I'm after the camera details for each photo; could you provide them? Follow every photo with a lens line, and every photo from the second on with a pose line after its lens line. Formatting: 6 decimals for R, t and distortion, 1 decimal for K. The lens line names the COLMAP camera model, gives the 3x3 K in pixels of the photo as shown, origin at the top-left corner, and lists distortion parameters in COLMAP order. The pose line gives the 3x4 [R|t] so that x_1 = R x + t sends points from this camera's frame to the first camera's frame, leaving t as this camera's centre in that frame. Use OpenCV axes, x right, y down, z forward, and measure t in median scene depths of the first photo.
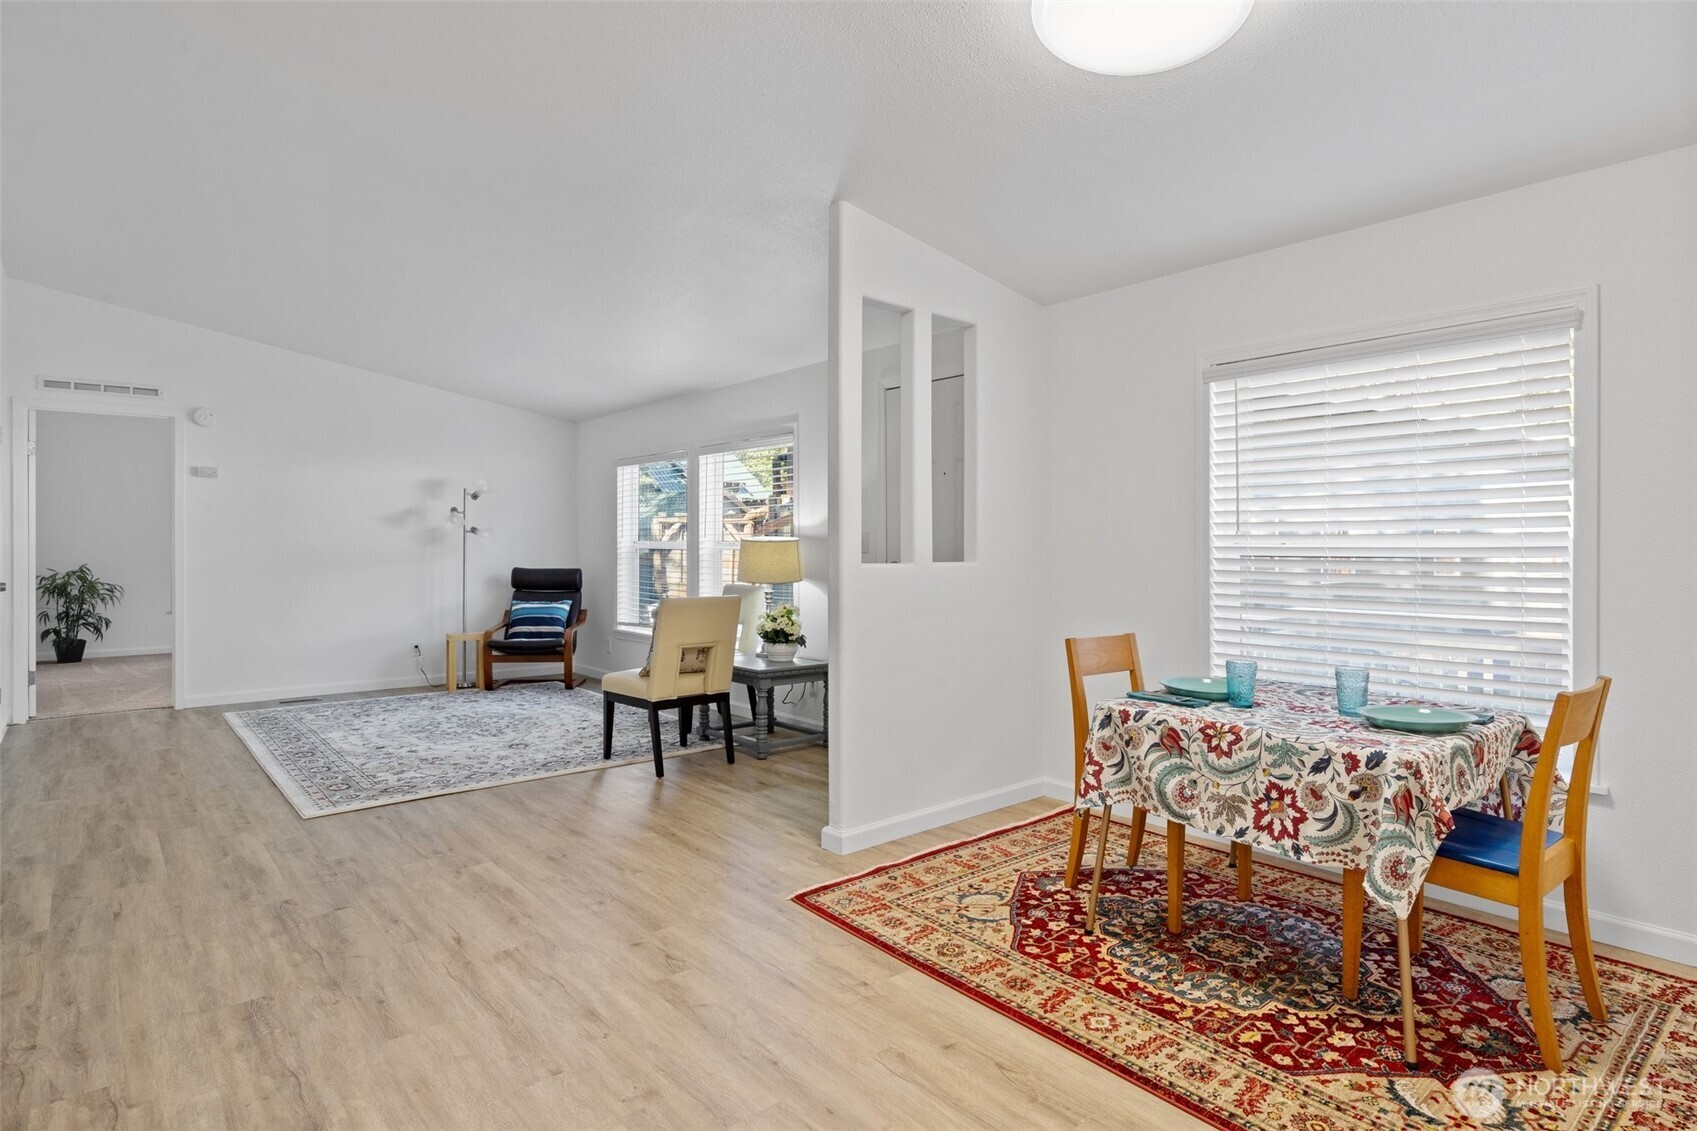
lens RADIAL K [[880.4, 0, 849.0], [0, 880.4, 552.4], [0, 0, 1]] dist [0.000244, -0.000785]
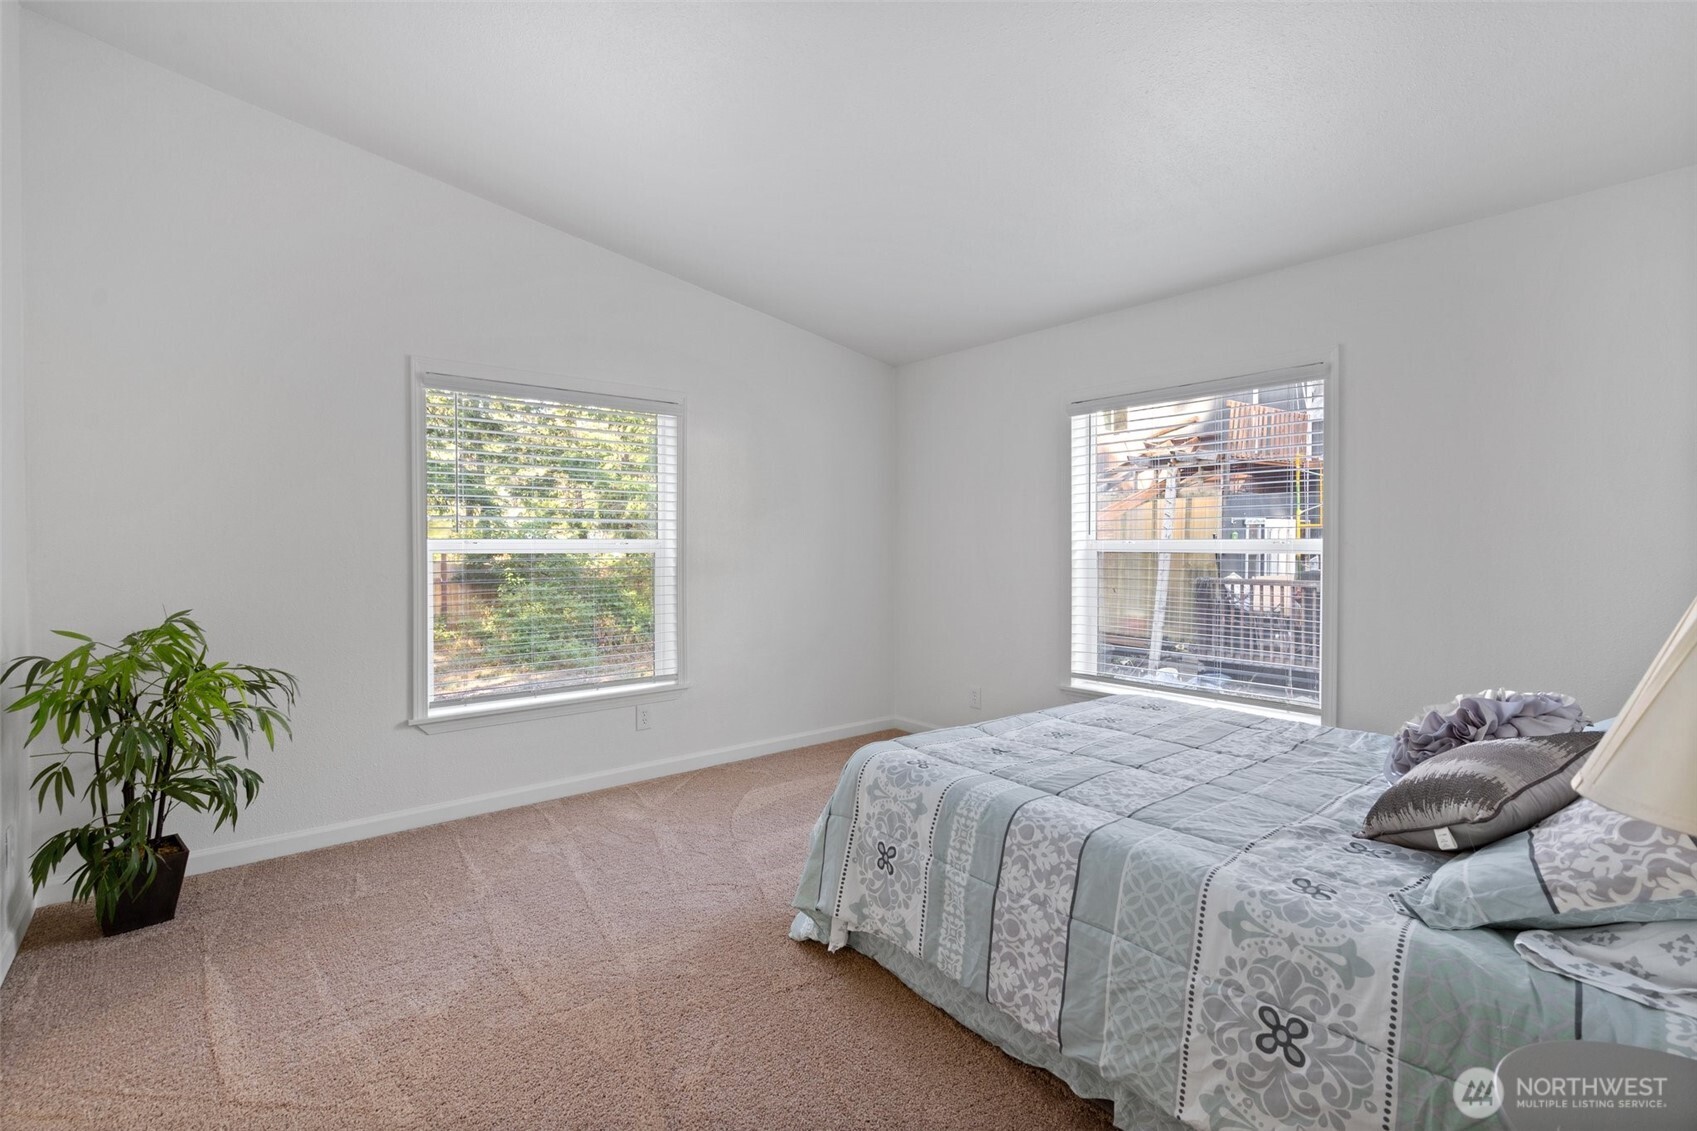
lens RADIAL K [[769.7, 0, 859.5], [0, 769.7, 560.4], [0, 0, 1]] dist [-0.006823, 0.001725]
pose [[0.999734, -0.000461, -0.023054, -1.787108], [0.000786, 0.999901, 0.014083, -0.027033], [0.023045, -0.014097, 0.999635, 2.114318]]
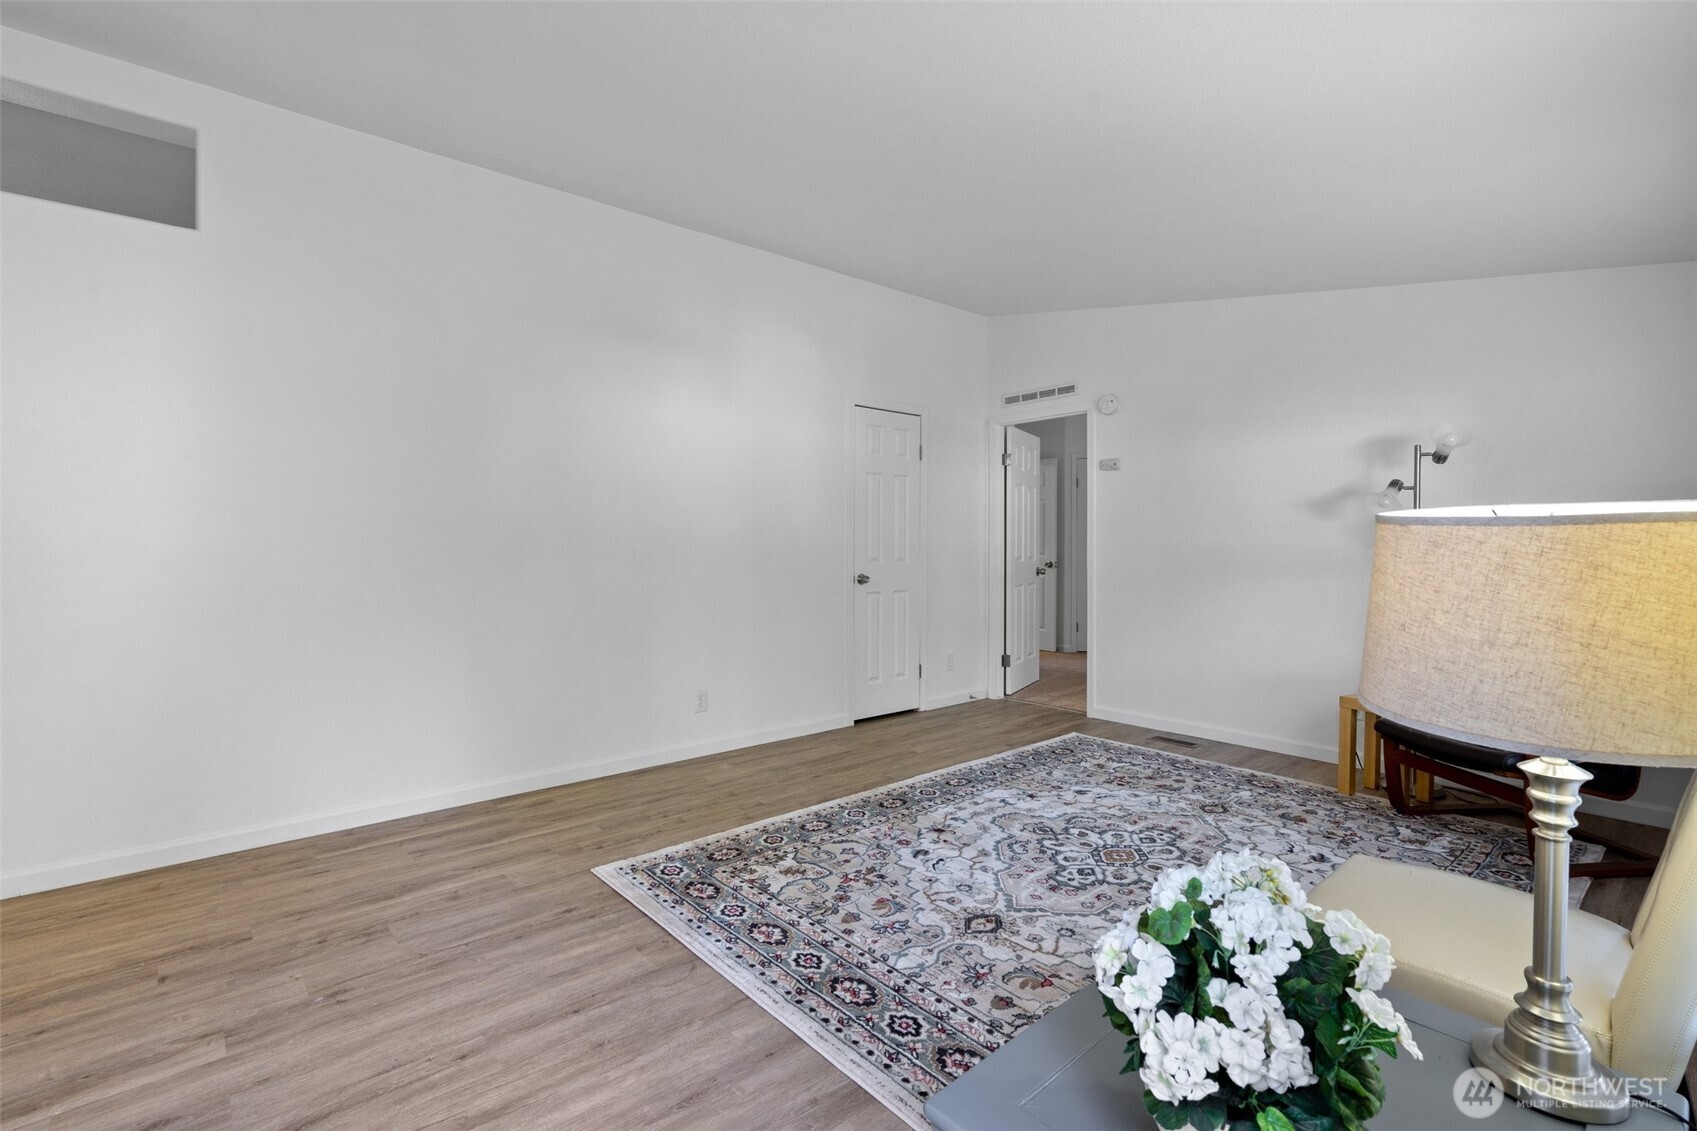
lens RADIAL K [[769.7, 0, 845.1], [0, 769.7, 550.8], [0, 0, 1]] dist [-0.006823, 0.001725]
pose [[0.007961, 0.008566, -0.999932, 0.144207], [-0.007283, 0.999937, 0.008508, -0.014150], [0.999942, 0.007215, 0.008023, 1.535835]]
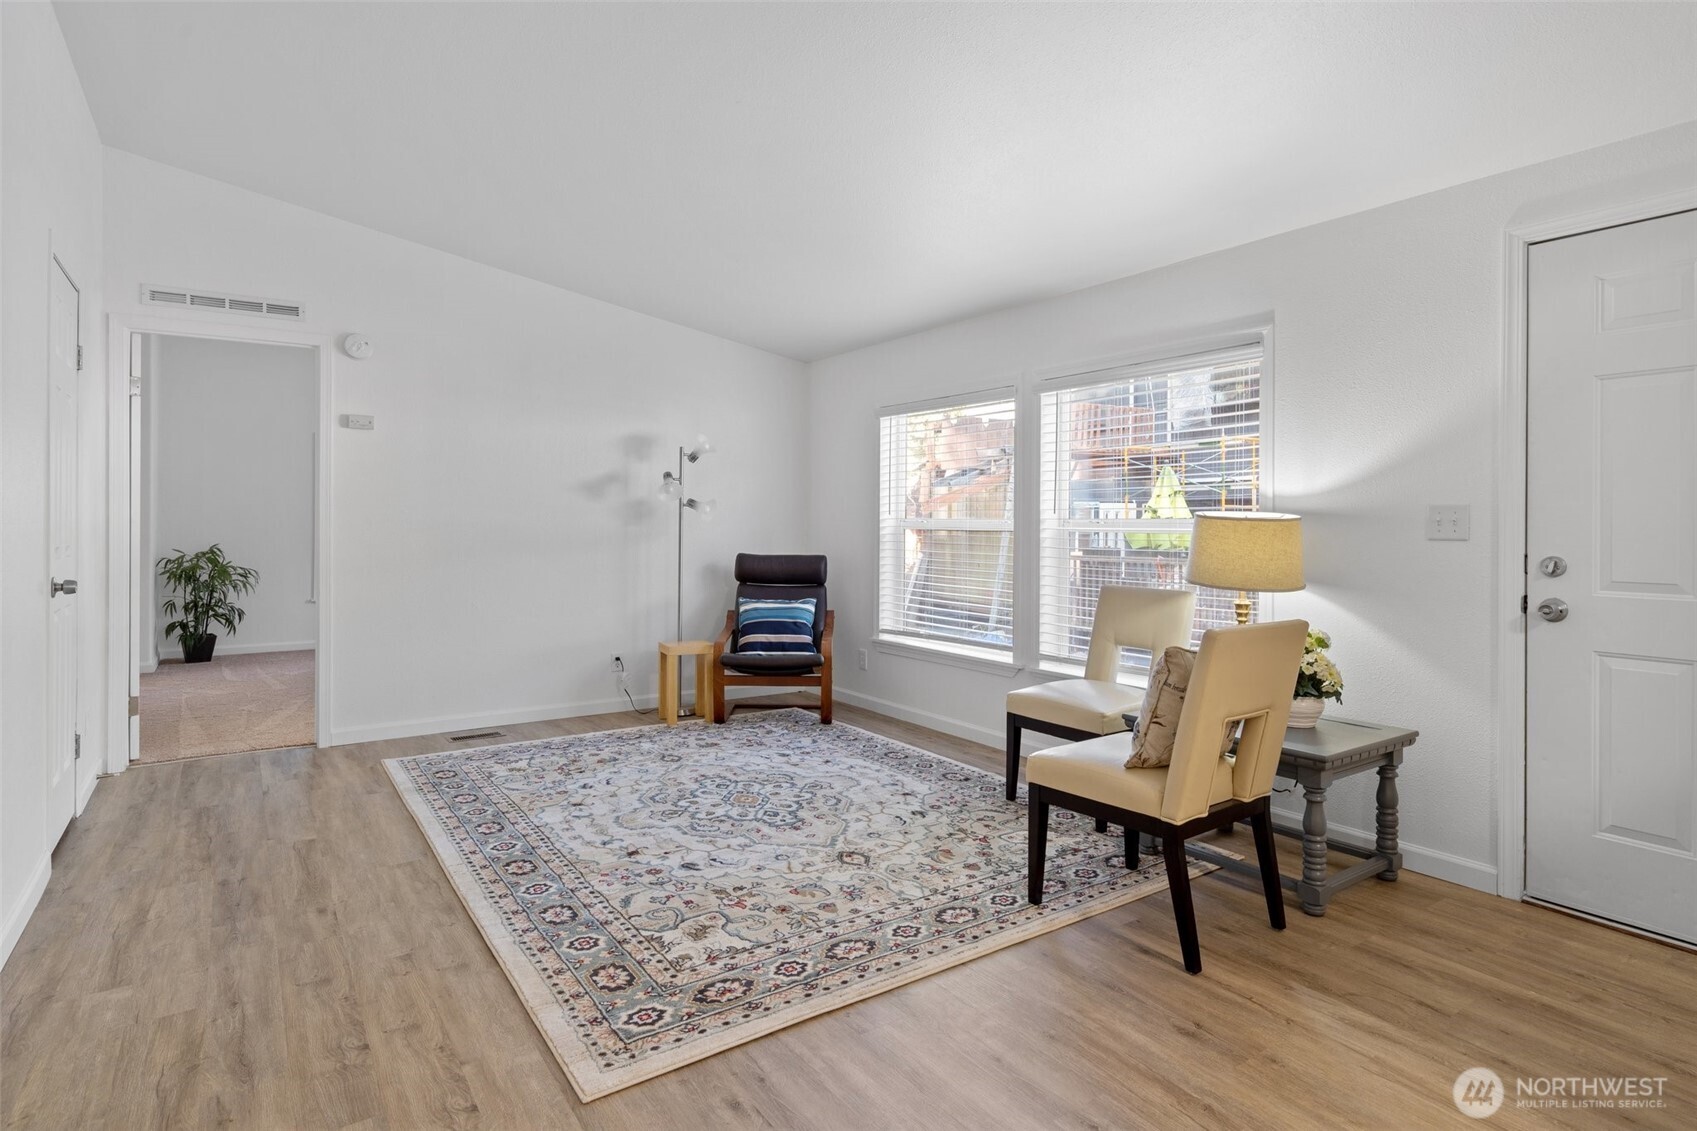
lens RADIAL K [[880.4, 0, 849.3], [0, 880.4, 529.6], [0, 0, 1]] dist [0.000244, -0.000785]
pose [[0.994531, 0.004443, -0.104345, -0.533646], [-0.004556, 0.999989, -0.000845, -0.006930], [0.104340, 0.001316, 0.994541, 0.675747]]
